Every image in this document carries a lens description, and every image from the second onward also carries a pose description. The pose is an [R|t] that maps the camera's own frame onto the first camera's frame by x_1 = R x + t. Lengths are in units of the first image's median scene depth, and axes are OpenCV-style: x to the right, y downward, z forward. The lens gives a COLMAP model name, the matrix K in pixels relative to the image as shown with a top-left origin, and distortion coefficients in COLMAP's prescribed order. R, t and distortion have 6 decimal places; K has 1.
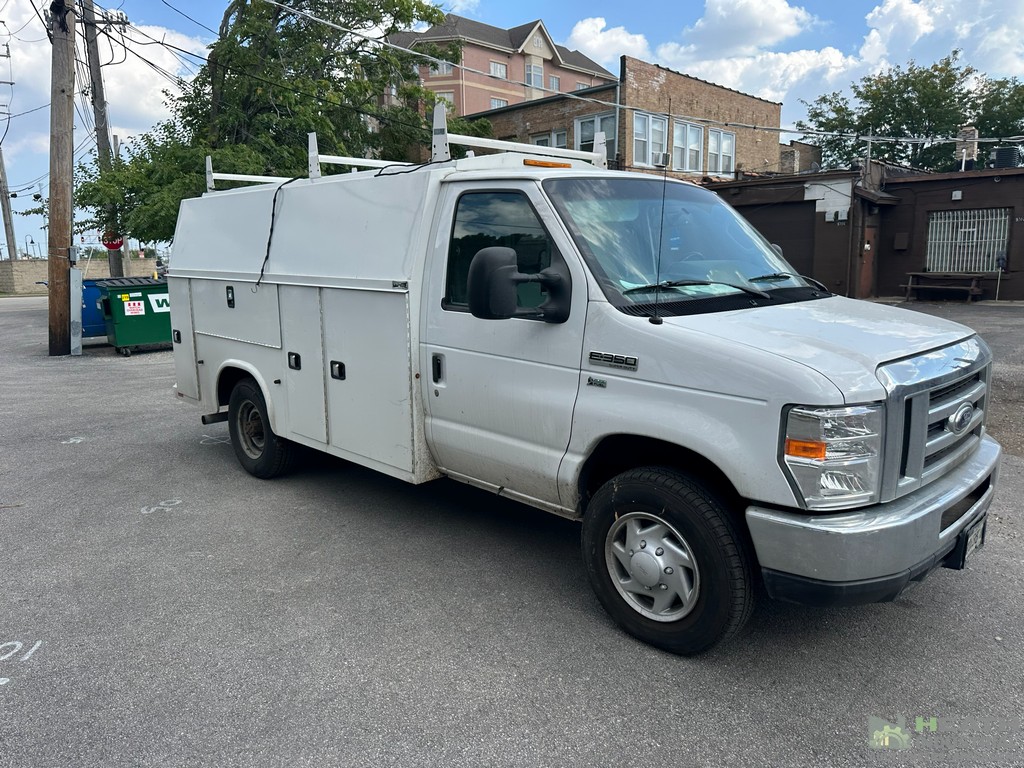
lens RADIAL K [[739.8, 0, 532.1], [0, 739.8, 383.0], [0, 0, 1]] dist [-0.004185, -0.002634]
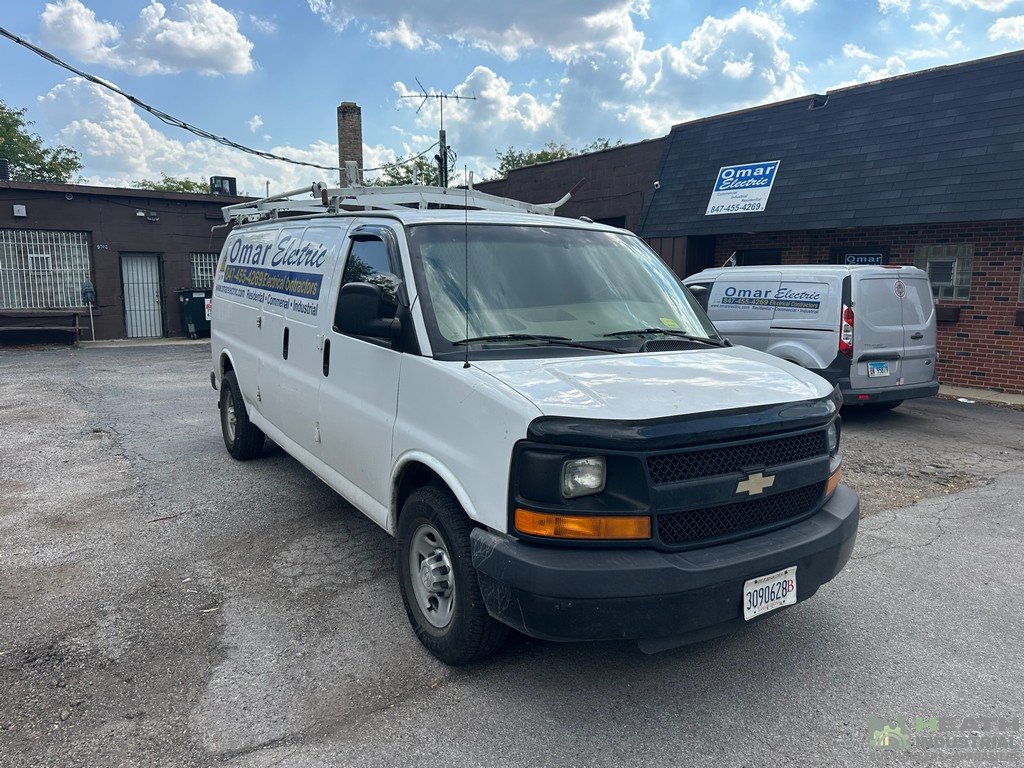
lens RADIAL K [[726.6, 0, 512.0], [0, 726.6, 384.0], [0, 0, 1]] dist [-0.003002, -0.005577]
pose [[0.214787, -0.113246, 0.970073, -0.053298], [0.151963, 0.985033, 0.081346, -0.039780], [-0.964766, 0.129943, 0.228782, 0.243208]]
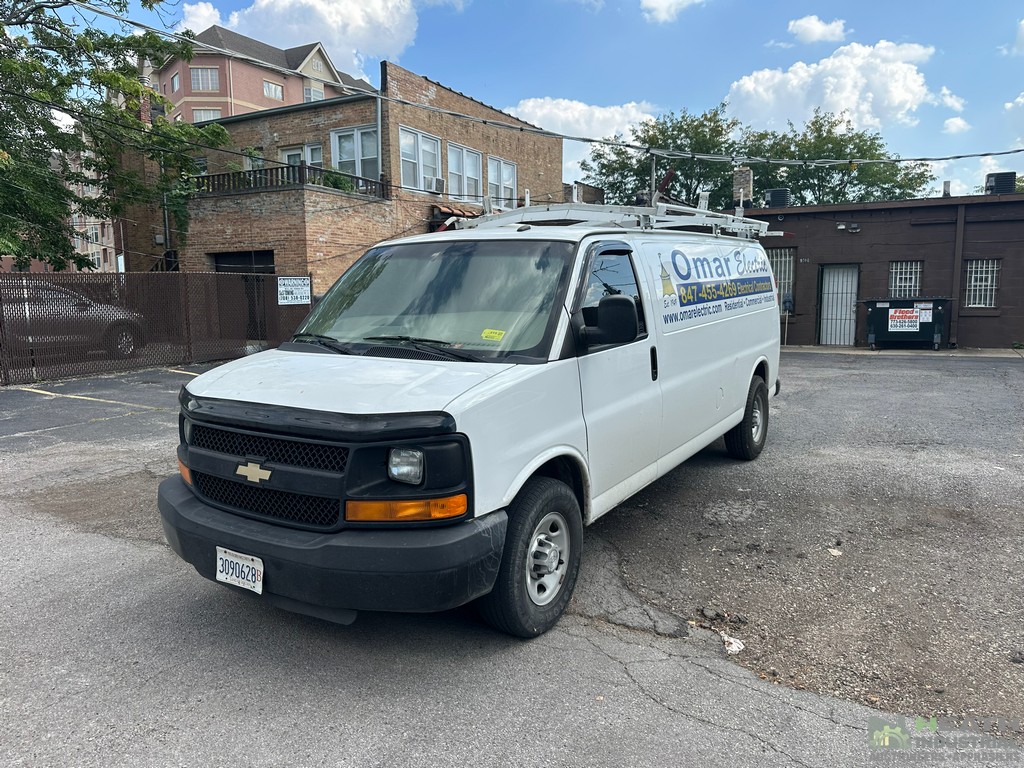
lens RADIAL K [[726.6, 0, 512.0], [0, 726.6, 384.0], [0, 0, 1]] dist [-0.003002, -0.005577]
pose [[0.971349, -0.013773, 0.237259, 0.050441], [0.024259, 0.998851, -0.041332, -0.022775], [-0.236417, 0.045903, 0.970567, 0.129702]]
